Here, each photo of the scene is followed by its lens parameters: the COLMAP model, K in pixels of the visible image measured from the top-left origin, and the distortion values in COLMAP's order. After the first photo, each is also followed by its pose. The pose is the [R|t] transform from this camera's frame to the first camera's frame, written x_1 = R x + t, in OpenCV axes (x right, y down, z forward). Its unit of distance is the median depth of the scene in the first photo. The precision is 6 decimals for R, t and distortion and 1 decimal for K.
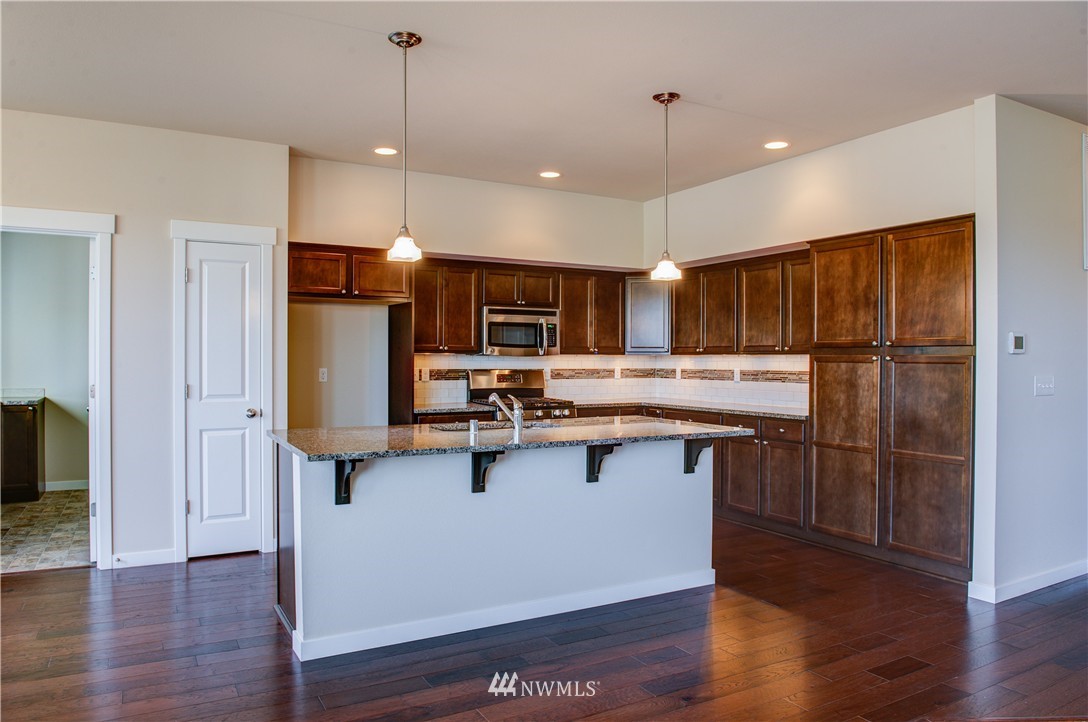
lens RADIAL K [[777.8, 0, 605.3], [0, 777.8, 363.8], [0, 0, 1]] dist [-0.003569, -0.000147]
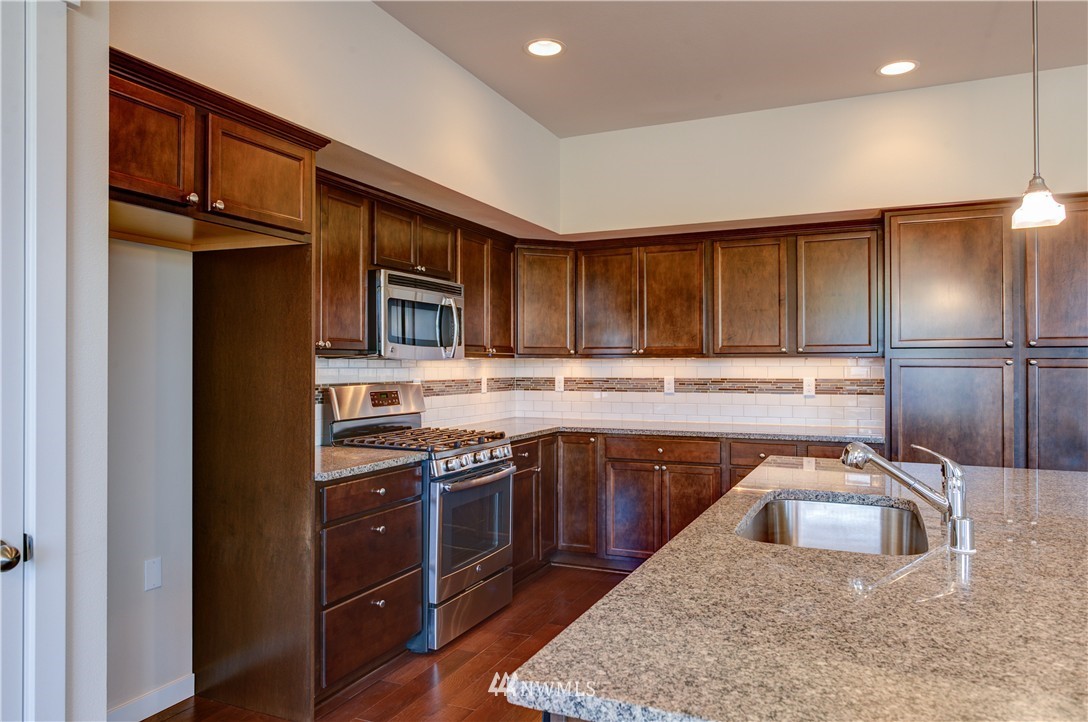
lens RADIAL K [[749.2, 0, 644.0], [0, 749.2, 360.9], [0, 0, 1]] dist [0.003197, -0.000339]
pose [[0.820704, -0.001760, 0.571350, -0.333552], [0.007349, 0.999945, -0.007476, -0.004464], [-0.571306, 0.010334, 0.820672, 0.504080]]
